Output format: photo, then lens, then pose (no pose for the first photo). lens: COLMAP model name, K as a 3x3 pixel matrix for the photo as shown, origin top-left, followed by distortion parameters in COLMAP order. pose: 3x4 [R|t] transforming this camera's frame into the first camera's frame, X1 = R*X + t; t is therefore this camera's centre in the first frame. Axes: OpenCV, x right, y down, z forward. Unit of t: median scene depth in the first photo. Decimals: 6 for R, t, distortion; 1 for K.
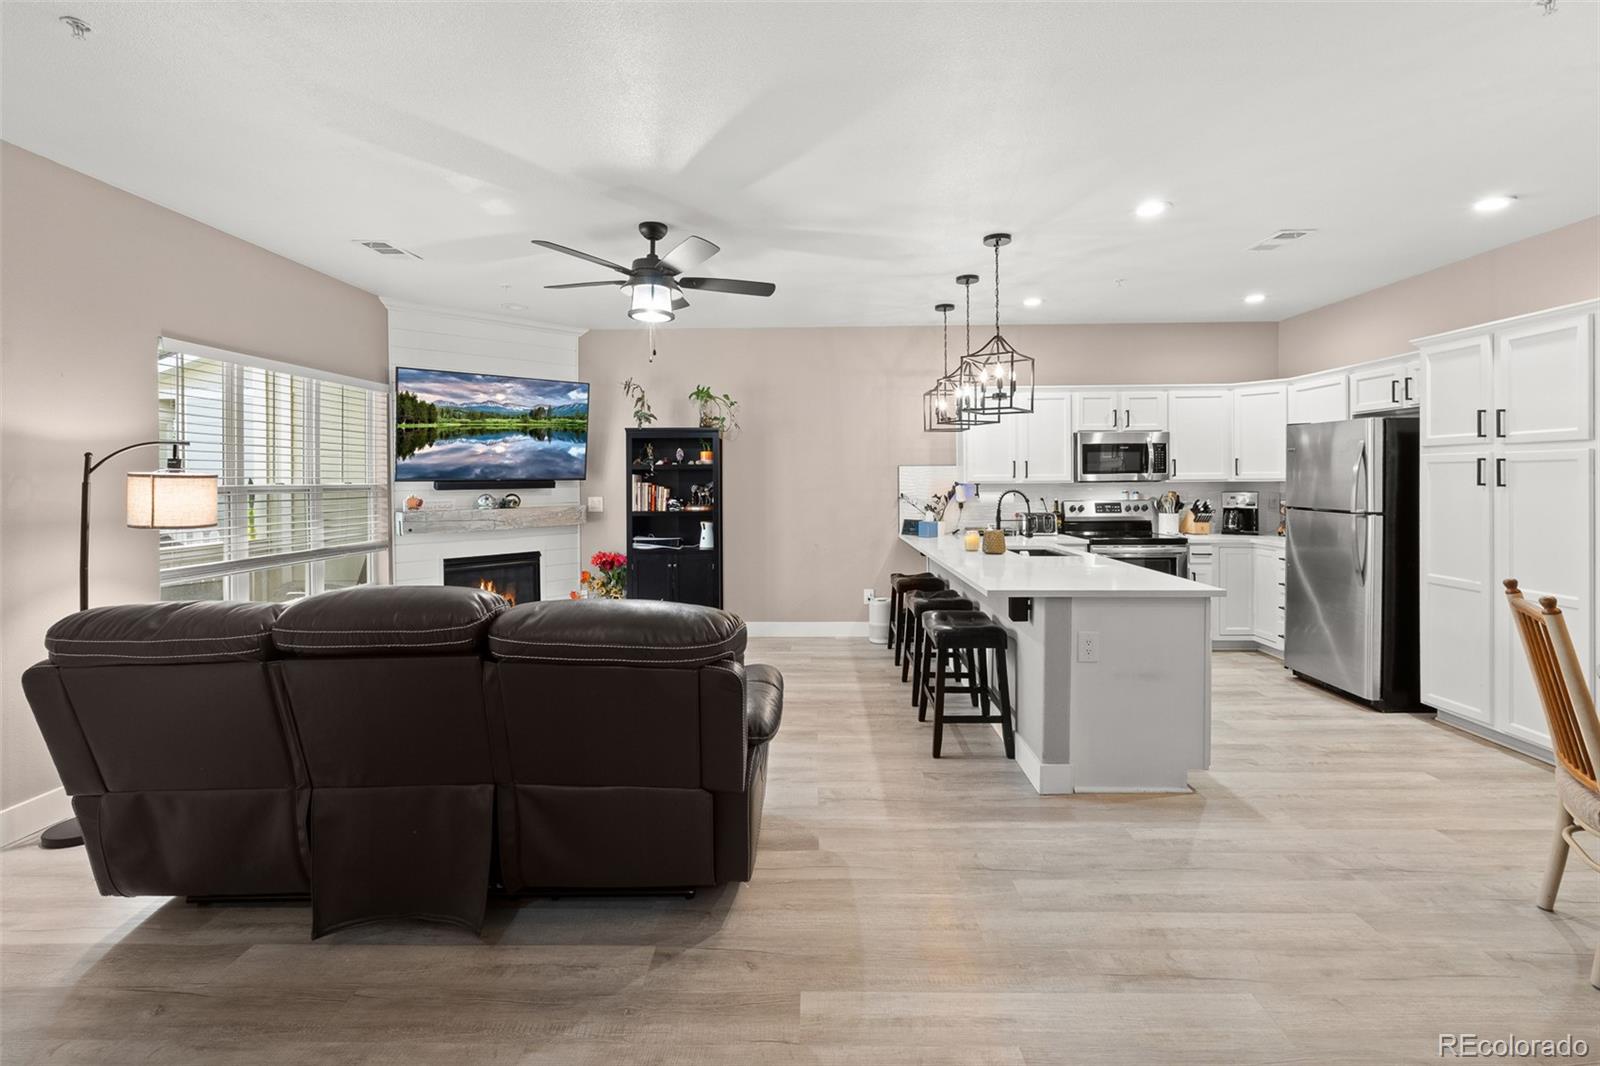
lens RADIAL K [[688.5, 0, 805.9], [0, 688.5, 481.5], [0, 0, 1]] dist [0.000826, -0.000146]
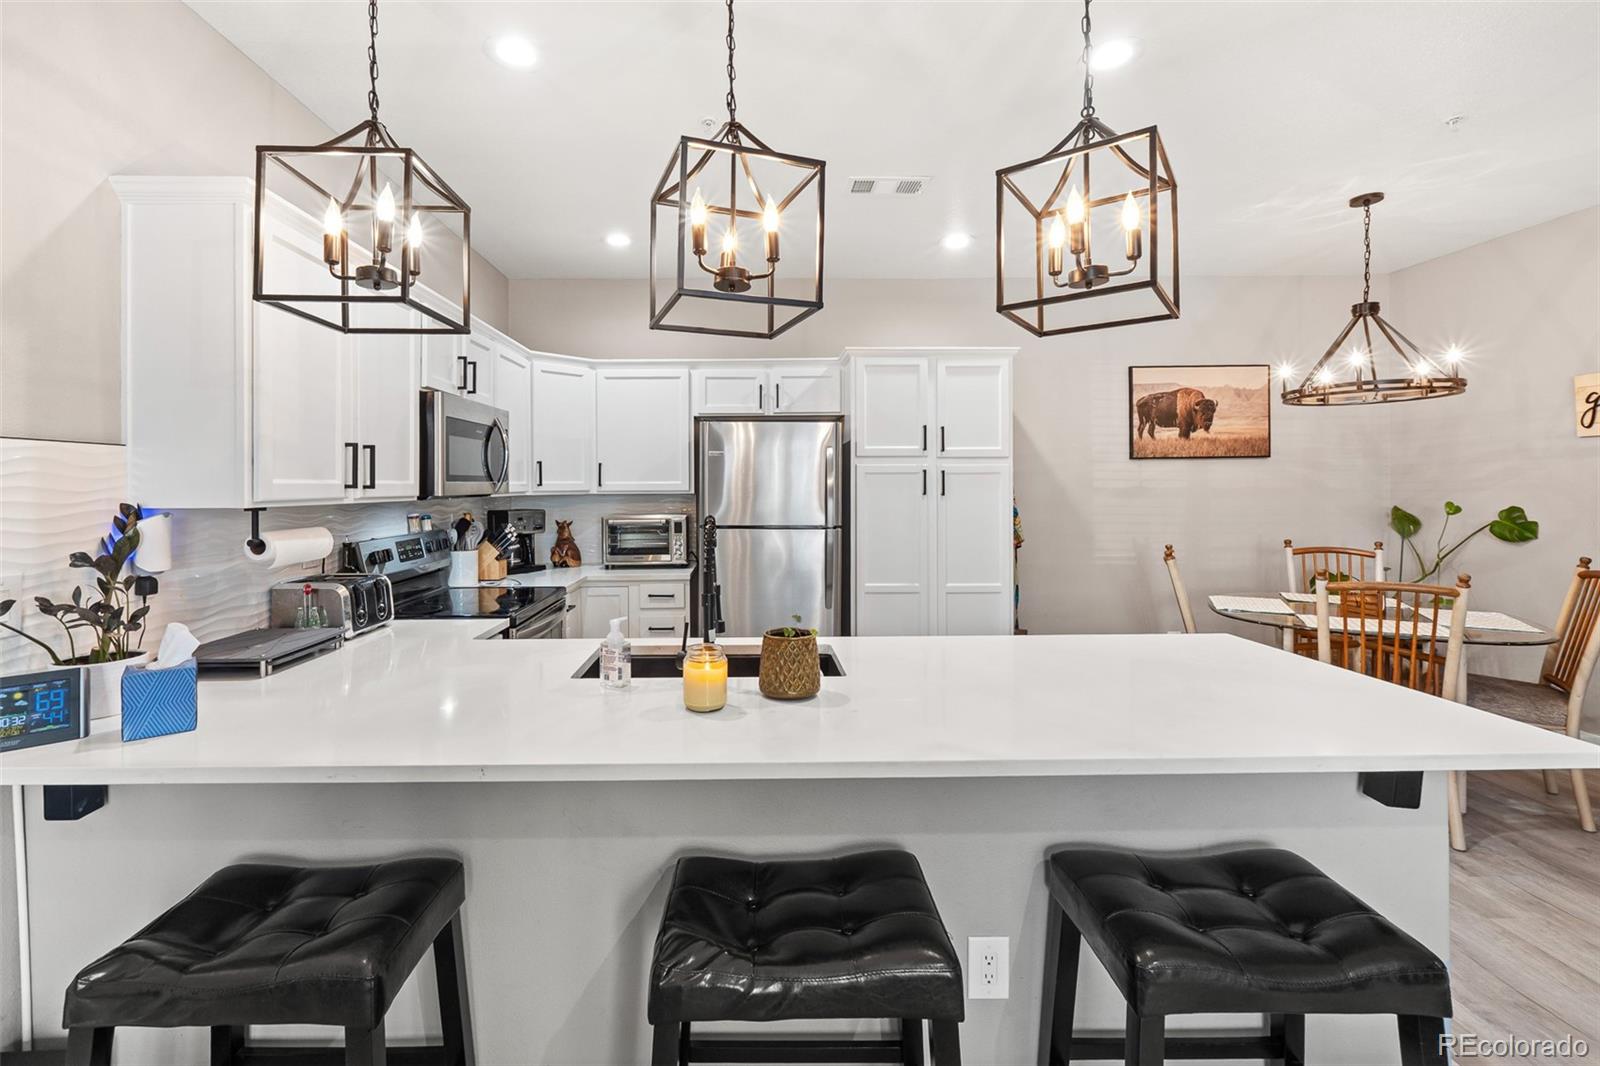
lens RADIAL K [[702.9, 0, 756.2], [0, 702.9, 481.7], [0, 0, 1]] dist [-0.002706, -0.000309]
pose [[-0.022818, 0.012254, 0.999665, -0.076650], [0.009955, 0.999878, -0.012030, -0.002515], [-0.999690, 0.009677, -0.022938, 0.788871]]
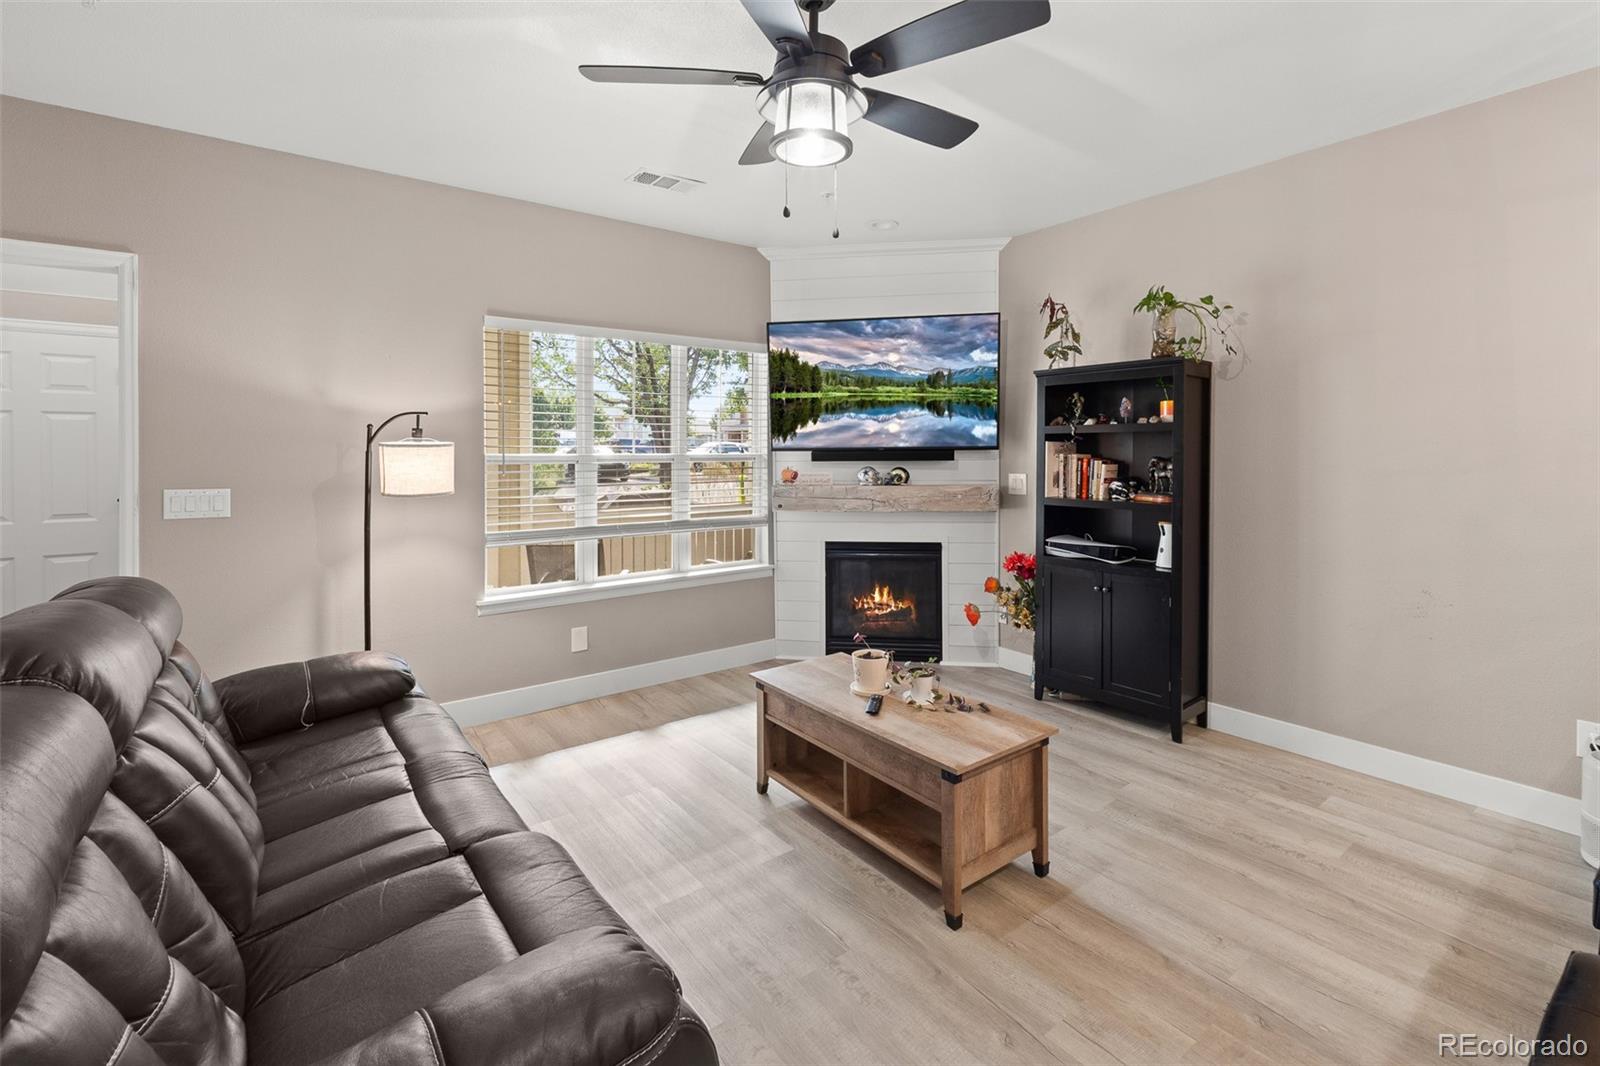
lens RADIAL K [[708.8, 0, 806.2], [0, 708.8, 466.0], [0, 0, 1]] dist [-0.001697, -0.000329]
pose [[0.615588, 0.020930, -0.787790, 0.138931], [-0.004482, 0.999724, 0.023059, -0.001472], [0.788055, -0.010664, 0.615512, 0.406528]]
